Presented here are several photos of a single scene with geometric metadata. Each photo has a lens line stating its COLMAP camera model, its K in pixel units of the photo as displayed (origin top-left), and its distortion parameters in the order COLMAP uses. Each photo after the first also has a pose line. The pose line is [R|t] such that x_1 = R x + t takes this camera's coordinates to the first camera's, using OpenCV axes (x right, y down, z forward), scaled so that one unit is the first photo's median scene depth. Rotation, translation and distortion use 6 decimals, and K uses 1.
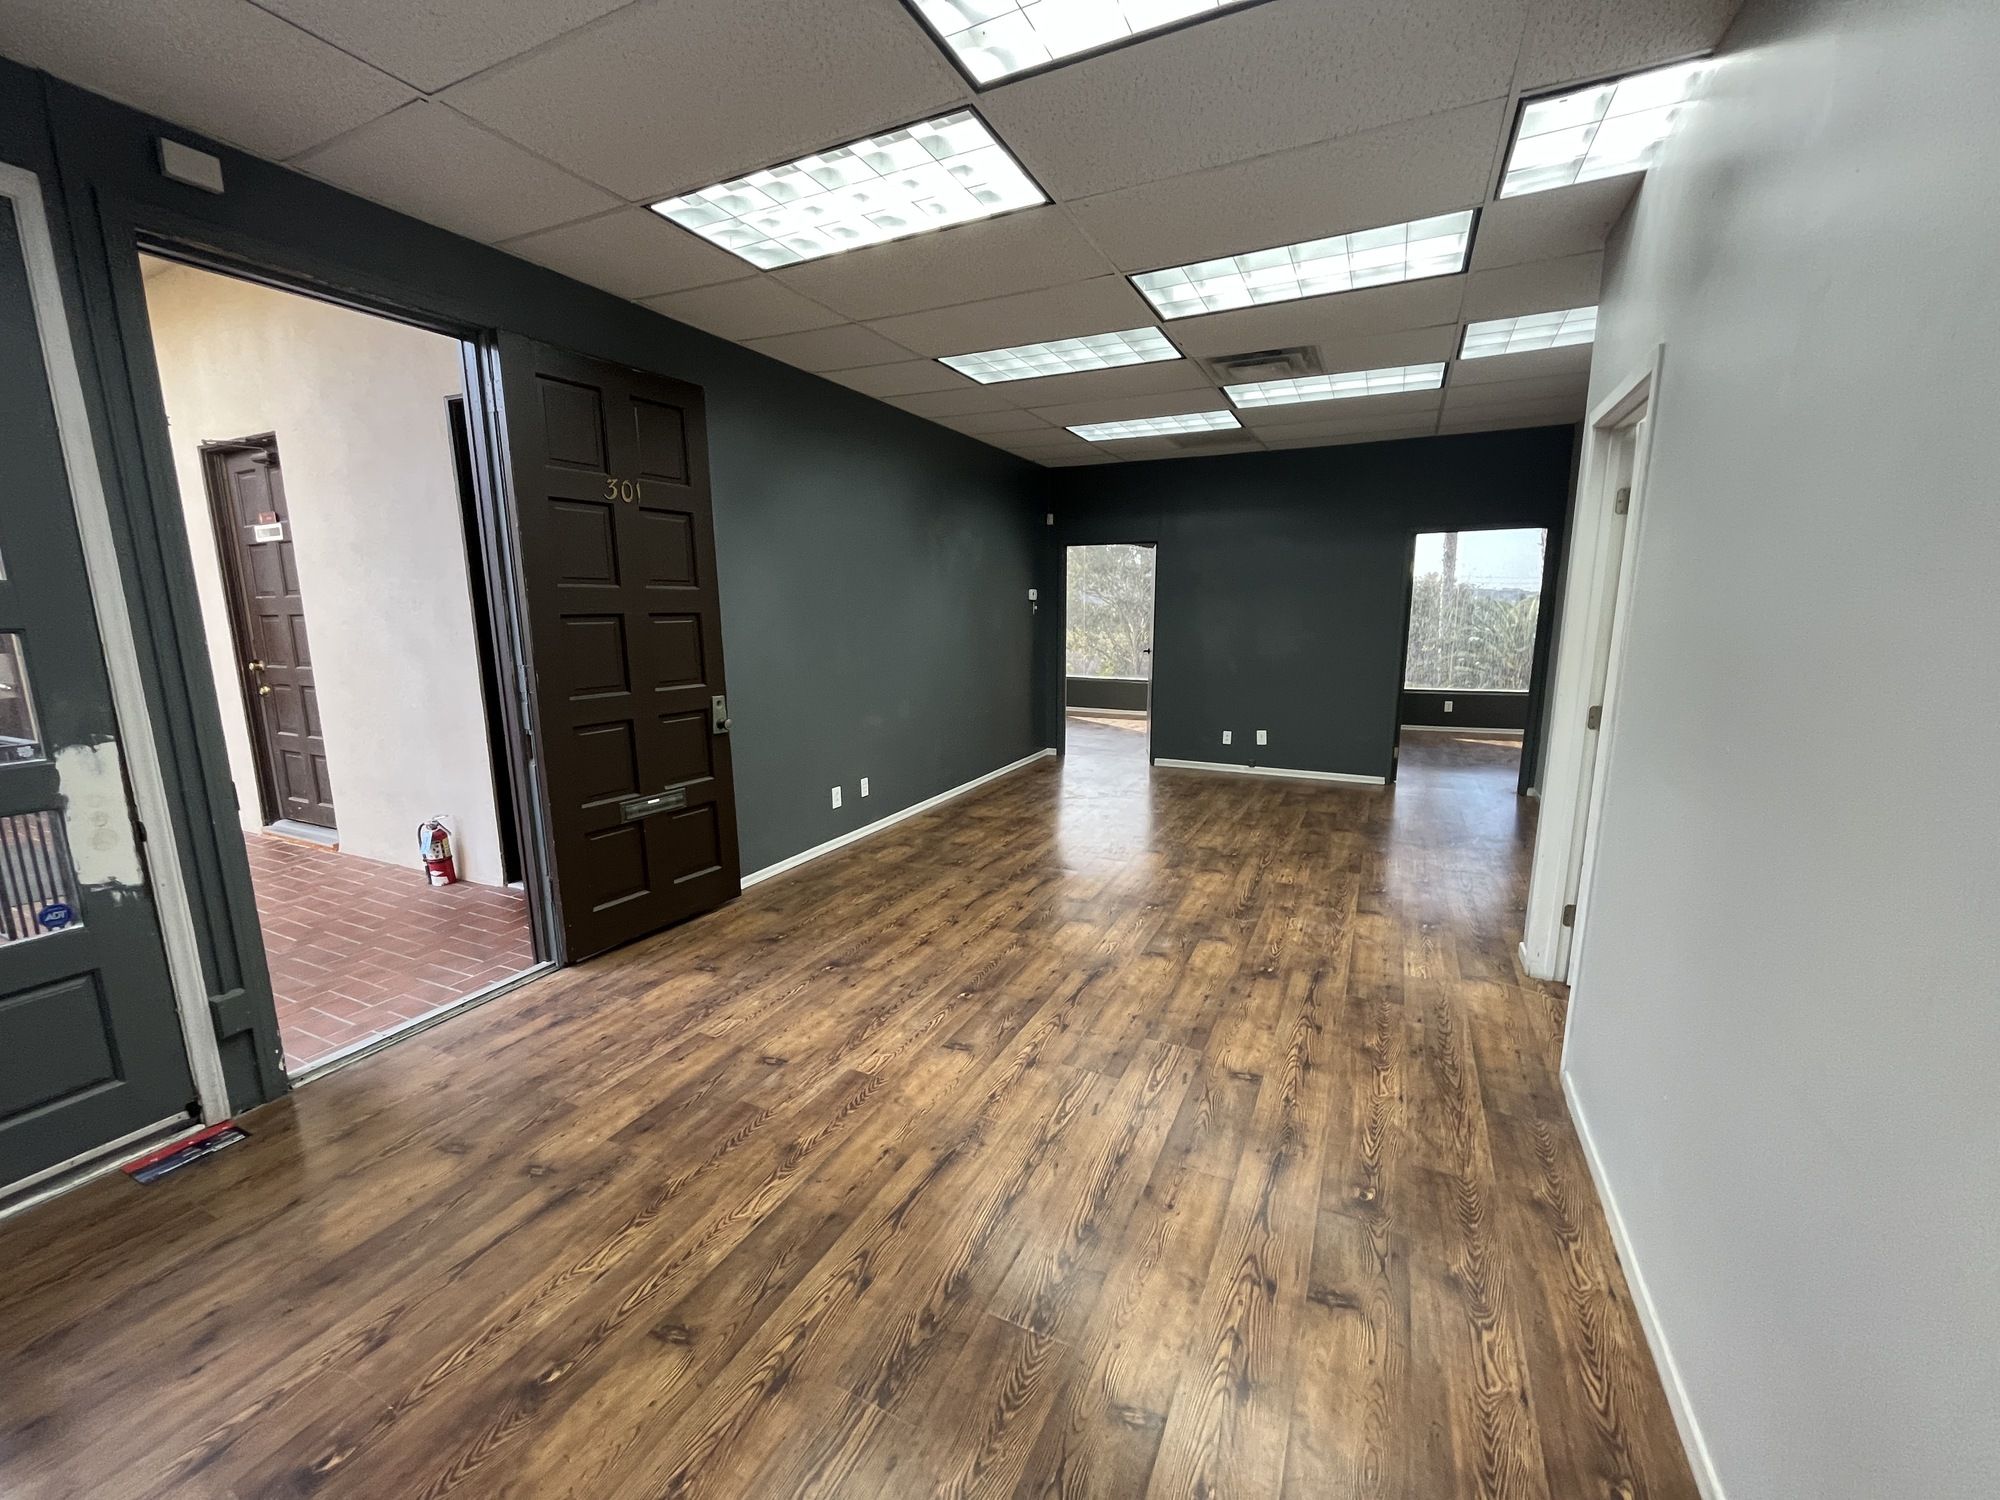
lens RADIAL K [[806.1, 0, 996.6], [0, 806.1, 752.6], [0, 0, 1]] dist [-0.002043, 0.000094]
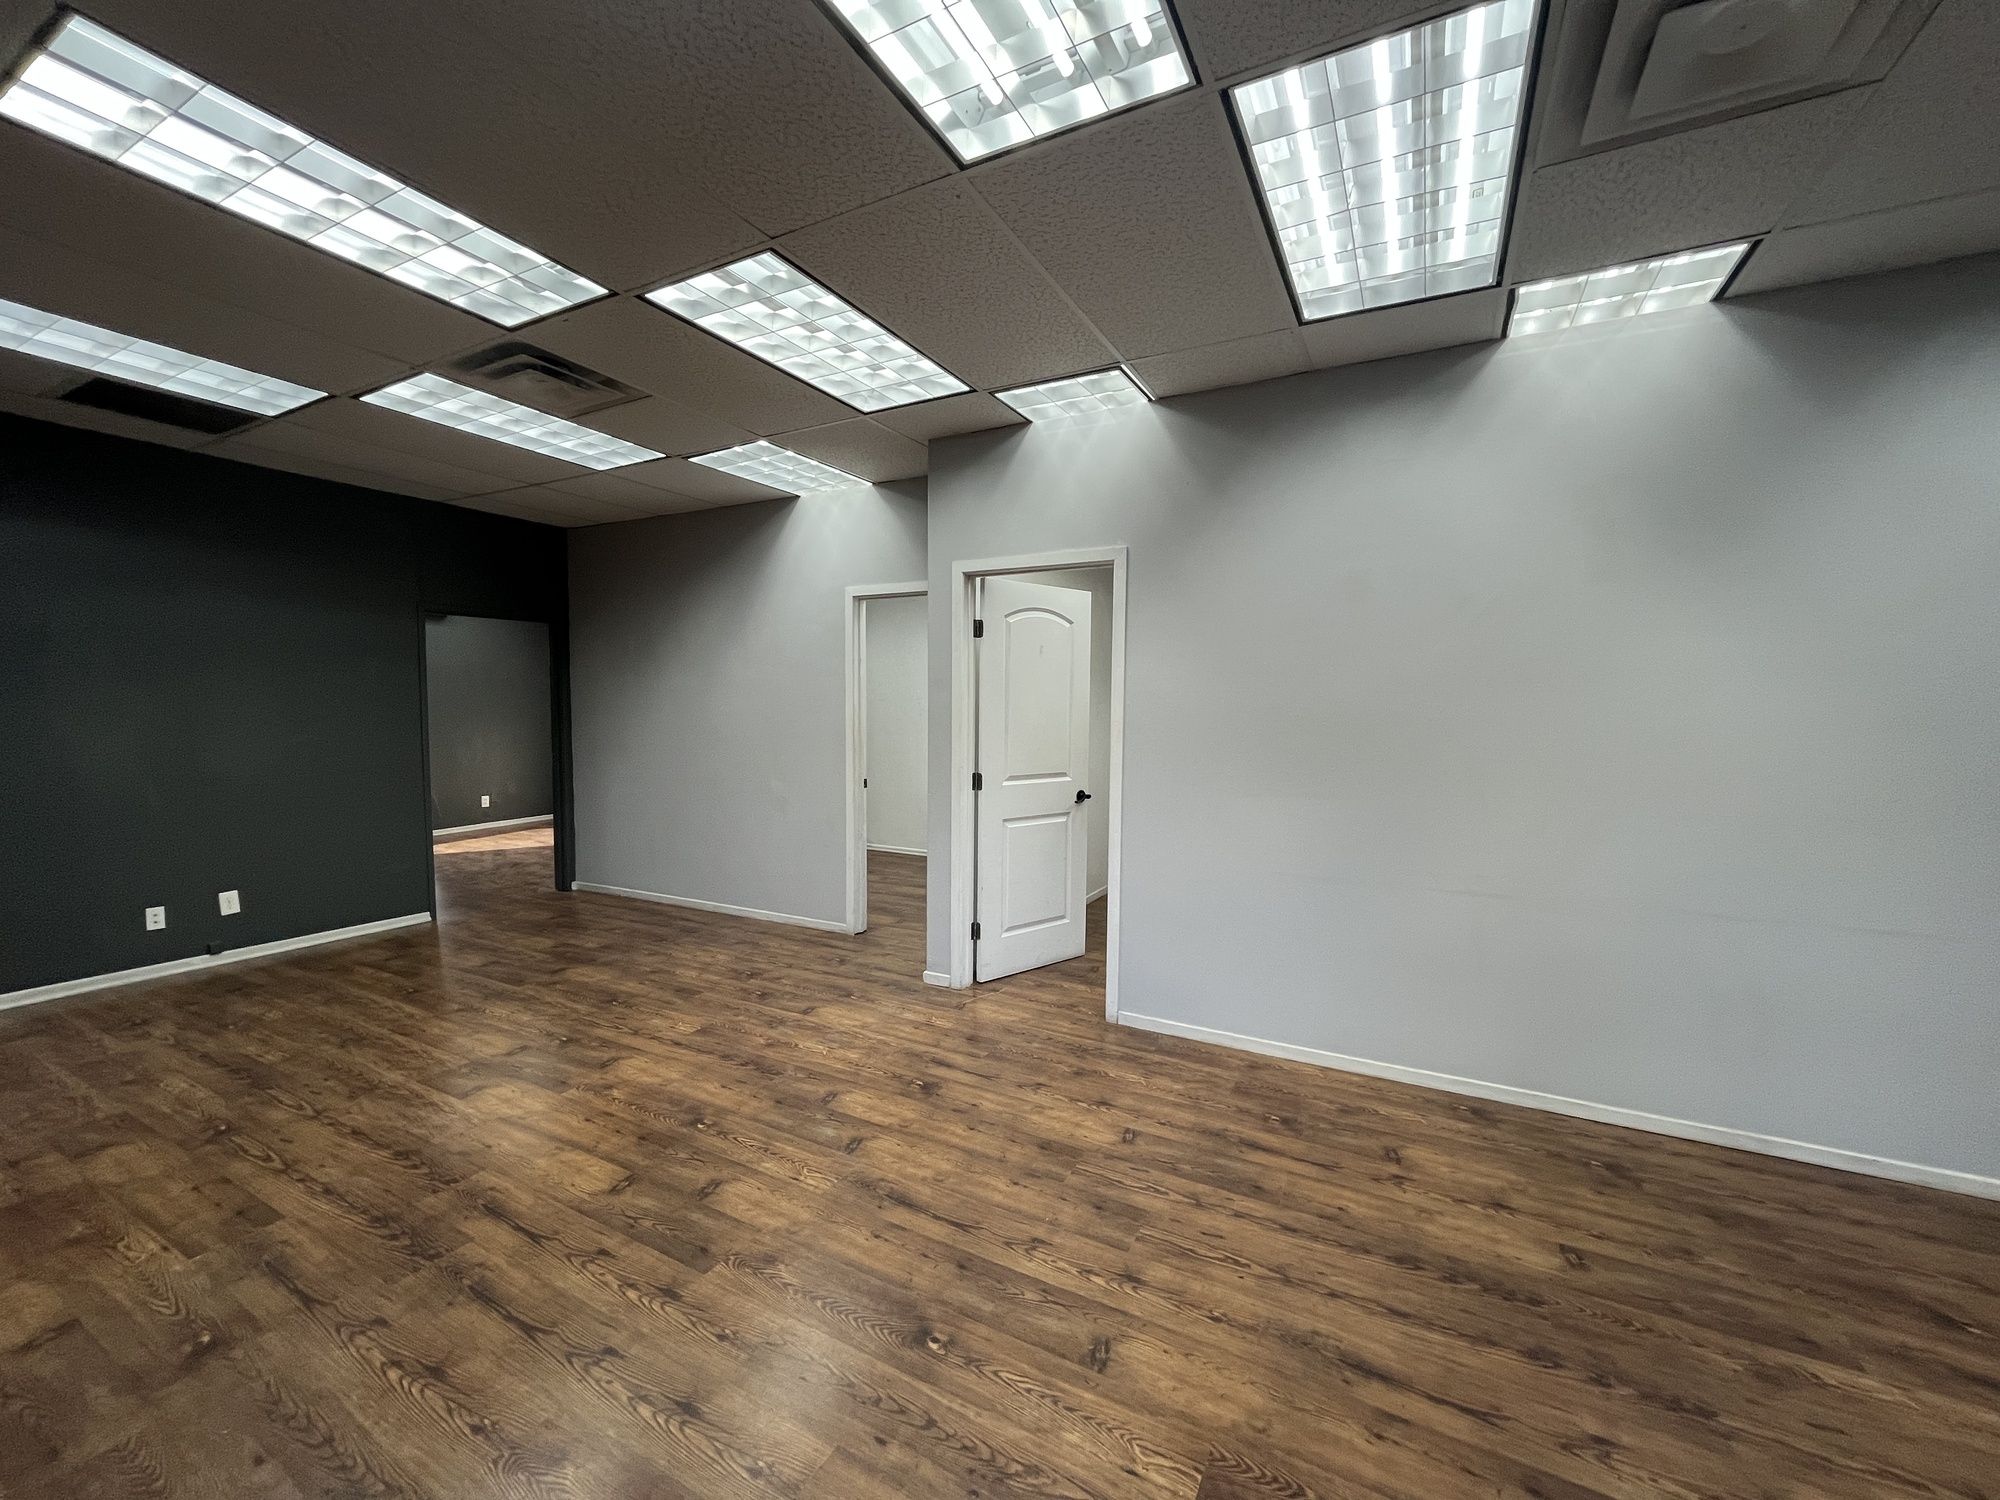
lens RADIAL K [[806.1, 0, 992.5], [0, 806.1, 750.5], [0, 0, 1]] dist [-0.002043, 0.000094]
pose [[0.040343, -0.046800, 0.998089, -0.717460], [0.168080, 0.984986, 0.039392, -0.163940], [-0.984947, 0.166170, 0.047604, 1.032001]]
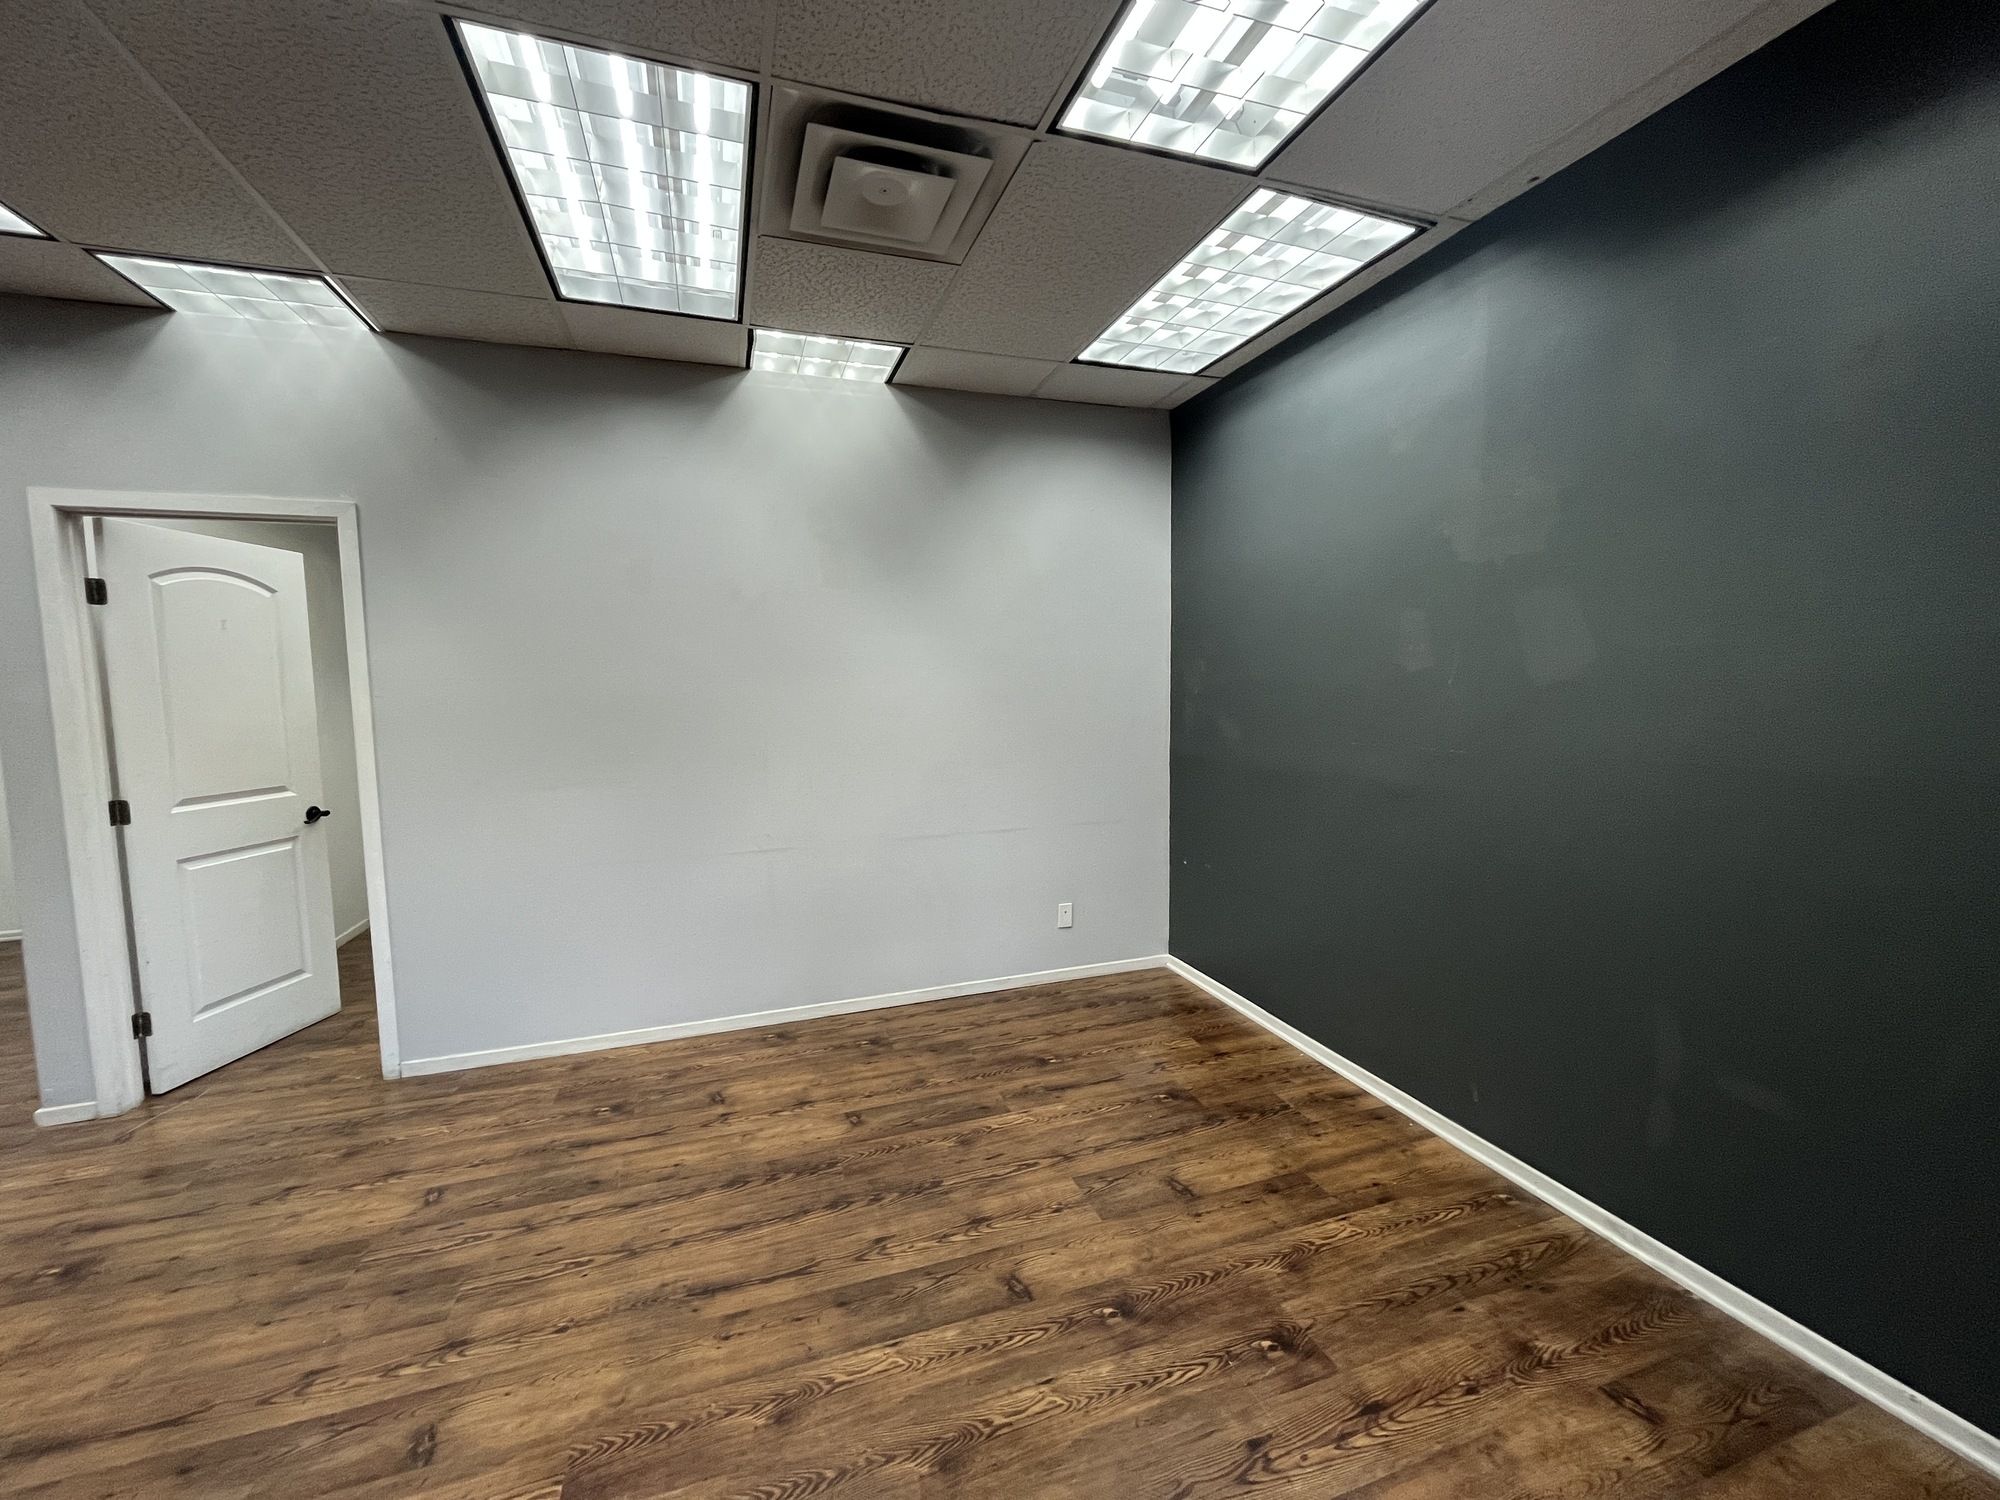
lens RADIAL K [[806.1, 0, 991.4], [0, 806.1, 758.4], [0, 0, 1]] dist [-0.002043, 0.000094]
pose [[-0.705273, -0.041730, 0.707706, -0.749436], [0.147985, 0.967609, 0.204532, -0.167030], [-0.693318, 0.248981, -0.676253, 1.044435]]
